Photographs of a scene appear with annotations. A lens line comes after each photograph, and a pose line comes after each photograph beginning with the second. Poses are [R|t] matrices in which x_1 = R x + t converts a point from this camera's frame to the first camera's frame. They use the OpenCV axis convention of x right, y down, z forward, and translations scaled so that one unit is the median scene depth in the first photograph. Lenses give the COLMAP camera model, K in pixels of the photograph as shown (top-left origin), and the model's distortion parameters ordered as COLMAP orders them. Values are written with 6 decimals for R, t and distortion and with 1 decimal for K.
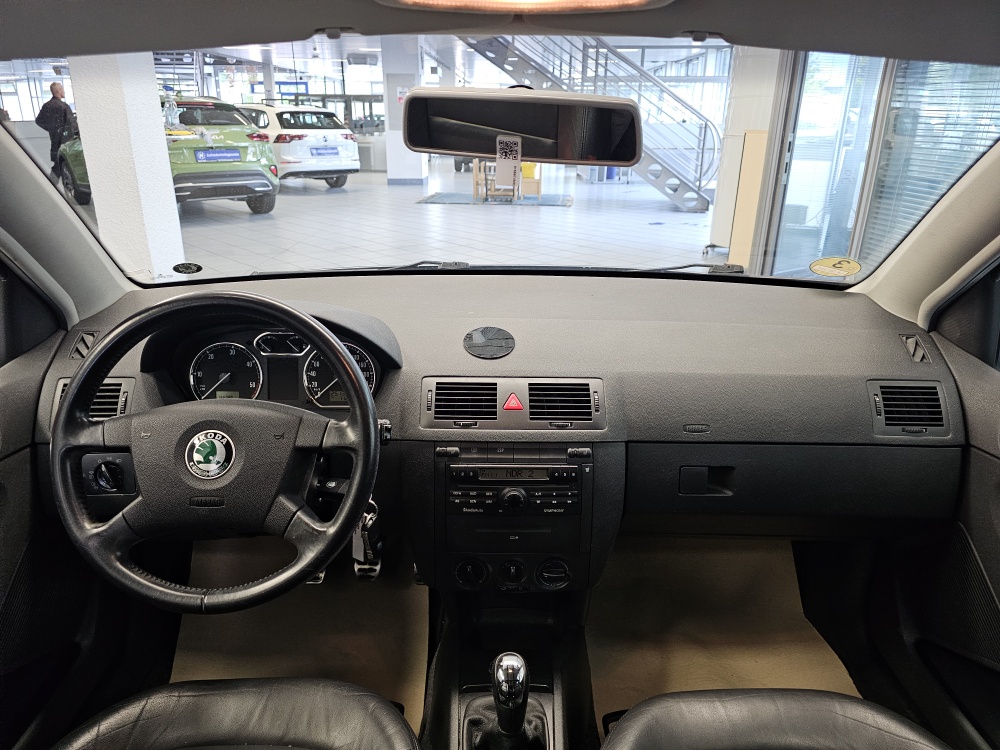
lens RADIAL K [[660.4, 0, 495.4], [0, 660.4, 371.6], [0, 0, 1]] dist [0.056696, -0.063427]
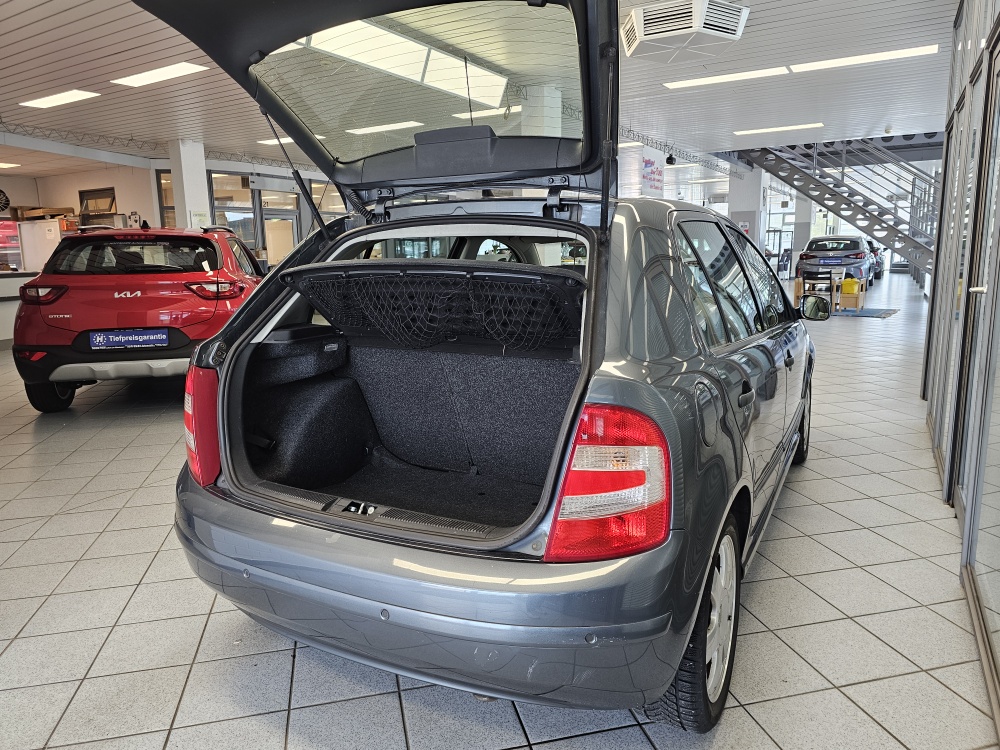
lens RADIAL K [[678.2, 0, 501.4], [0, 678.2, 352.1], [0, 0, 1]] dist [0.071203, -0.065588]
pose [[0.872458, 0.051370, -0.485981, 1.086695], [-0.151664, 0.973819, -0.169337, 0.870575], [0.464558, 0.221445, 0.857408, -2.378113]]
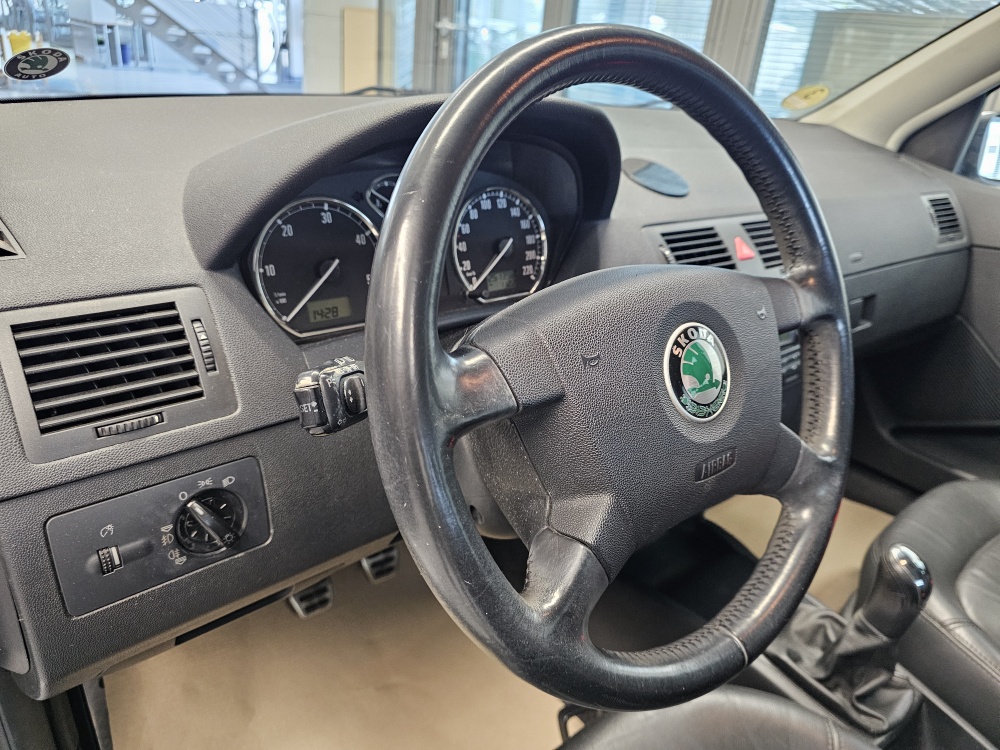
lens RADIAL K [[690.8, 0, 500.0], [0, 690.8, 375.0], [0, 0, 1]] dist [0.055764, -0.096201]
pose [[0.781755, -0.208354, 0.587748, -0.644722], [0.135444, 0.976762, 0.166106, 0.017003], [-0.608699, -0.050247, 0.791809, 0.525654]]
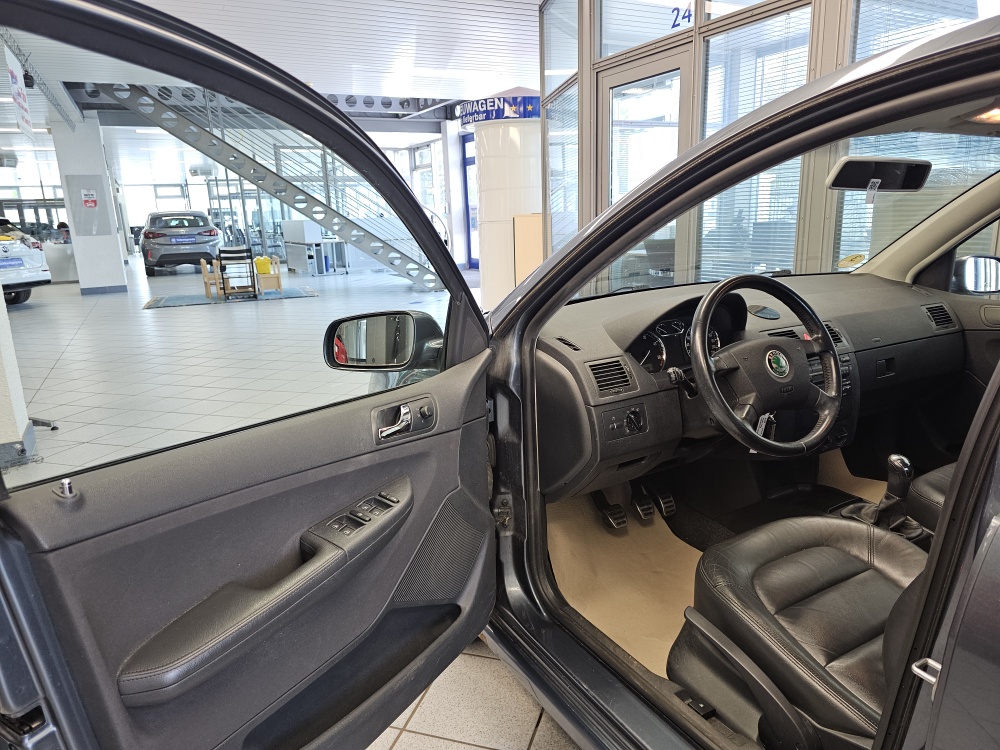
lens RADIAL K [[674.2, 0, 495.2], [0, 674.2, 380.3], [0, 0, 1]] dist [0.051202, -0.044874]
pose [[0.876977, -0.153338, 0.455410, -1.434680], [0.209520, 0.974907, -0.075216, 0.111347], [-0.432450, 0.161380, 0.887099, -0.178349]]
